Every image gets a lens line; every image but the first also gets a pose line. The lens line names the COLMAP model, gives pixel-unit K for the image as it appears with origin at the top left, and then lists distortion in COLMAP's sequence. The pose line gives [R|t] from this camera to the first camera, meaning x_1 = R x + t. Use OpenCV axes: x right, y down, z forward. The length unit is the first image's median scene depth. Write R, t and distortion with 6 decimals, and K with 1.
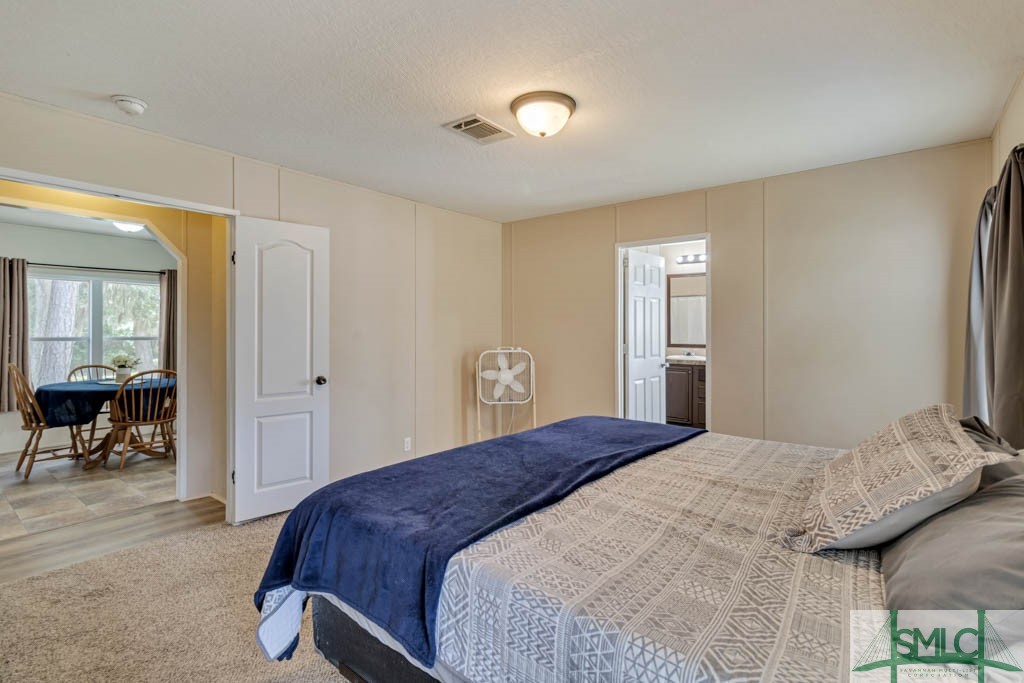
lens RADIAL K [[475.8, 0, 514.6], [0, 475.8, 338.2], [0, 0, 1]] dist [0.011826, 0.000408]
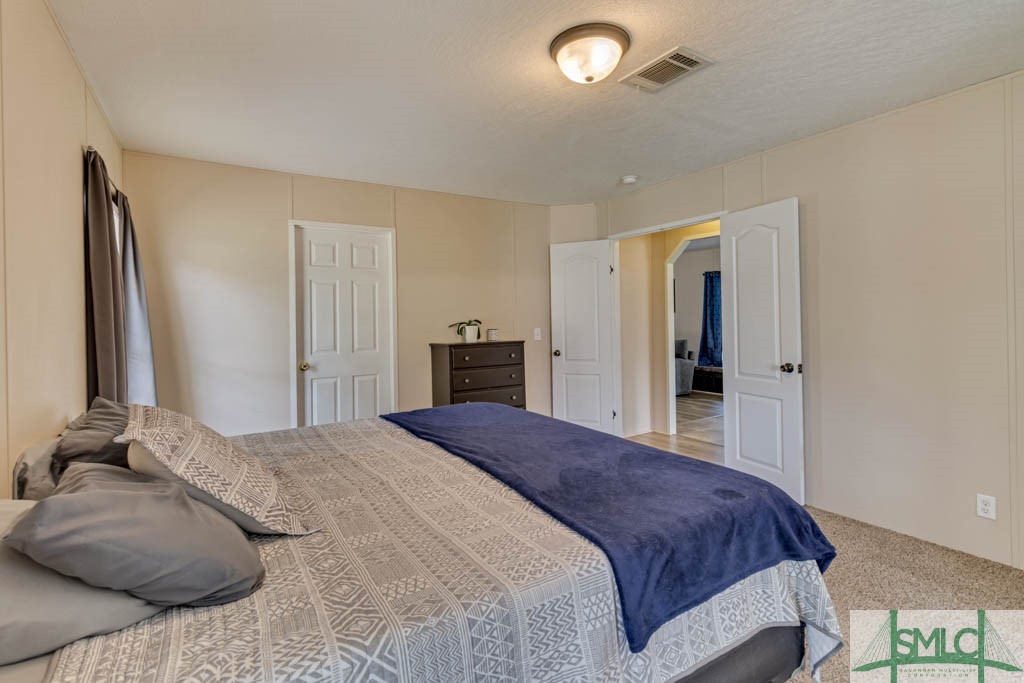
lens RADIAL K [[475.8, 0, 515.2], [0, 475.8, 337.8], [0, 0, 1]] dist [0.011826, 0.000408]
pose [[-0.321866, 0.010576, -0.946726, 1.084540], [0.018536, 0.999816, 0.004867, 0.027276], [0.946604, -0.015982, -0.322003, 1.357548]]
